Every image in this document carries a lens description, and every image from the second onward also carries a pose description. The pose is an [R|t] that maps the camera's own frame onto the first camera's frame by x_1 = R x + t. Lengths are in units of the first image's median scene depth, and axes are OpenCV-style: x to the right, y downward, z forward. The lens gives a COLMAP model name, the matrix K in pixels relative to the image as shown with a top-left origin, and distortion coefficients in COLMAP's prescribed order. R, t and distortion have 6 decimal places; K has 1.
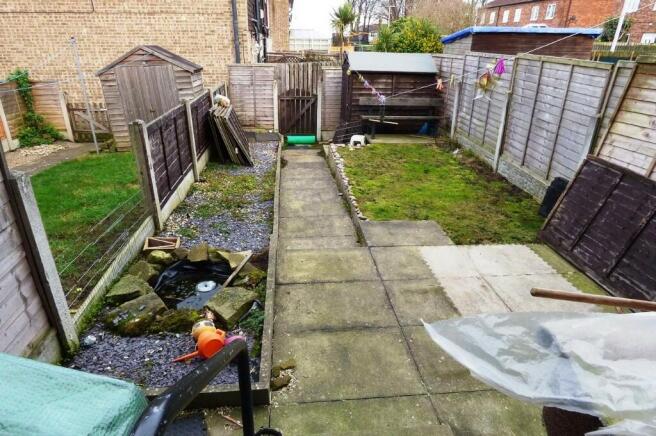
lens RADIAL K [[396.3, 0, 327.9], [0, 396.3, 215.6], [0, 0, 1]] dist [-0.000582, -0.000672]
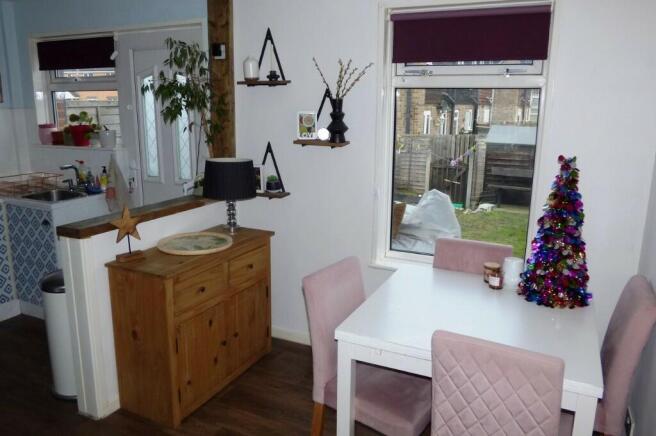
lens RADIAL K [[513.6, 0, 326.6], [0, 513.6, 218.1], [0, 0, 1]] dist [-0.045275, -0.005508]
pose [[0.863922, 0.102303, -0.493126, 0.318491], [-0.198628, 0.968995, -0.146956, 0.092456], [0.462803, 0.224907, 0.857456, -0.260507]]
